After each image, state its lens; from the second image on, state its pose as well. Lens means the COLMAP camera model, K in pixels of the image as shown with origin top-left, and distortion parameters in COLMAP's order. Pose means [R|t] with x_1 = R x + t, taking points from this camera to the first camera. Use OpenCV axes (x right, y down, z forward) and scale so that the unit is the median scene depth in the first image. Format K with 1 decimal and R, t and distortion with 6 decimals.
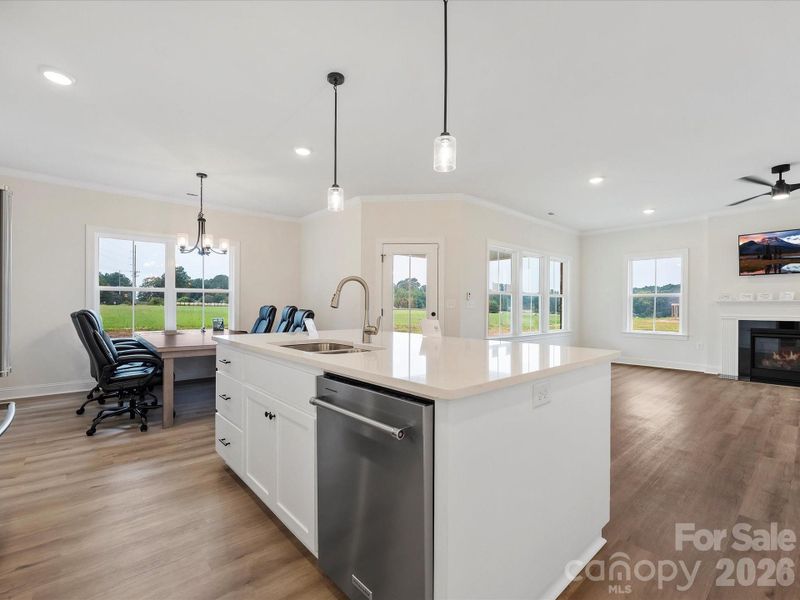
lens RADIAL K [[368.0, 0, 401.8], [0, 368.0, 307.3], [0, 0, 1]] dist [-0.007644, 0.000340]
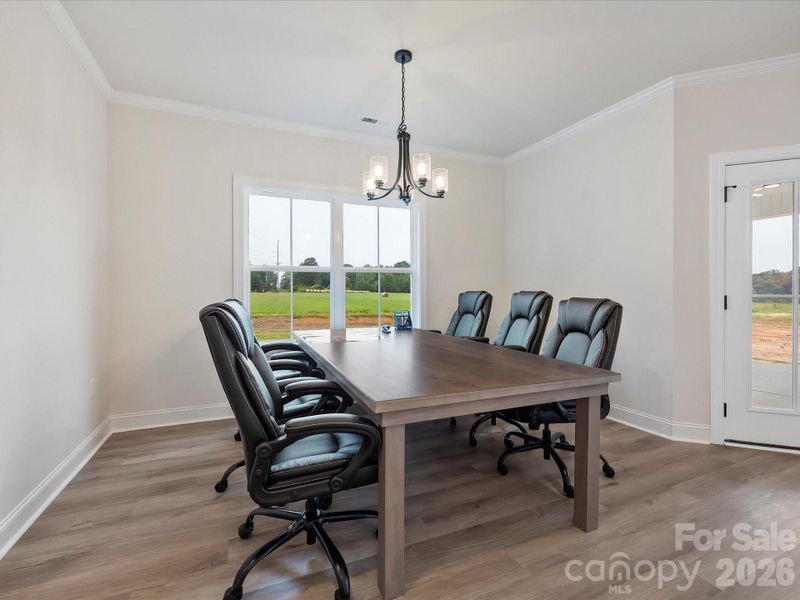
lens RADIAL K [[368.0, 0, 400.1], [0, 368.0, 292.3], [0, 0, 1]] dist [-0.007644, 0.000340]
pose [[0.953474, -0.007487, -0.301384, -0.363252], [0.006952, 0.999972, -0.002847, -0.002597], [0.301397, 0.000619, 0.953499, 0.444562]]
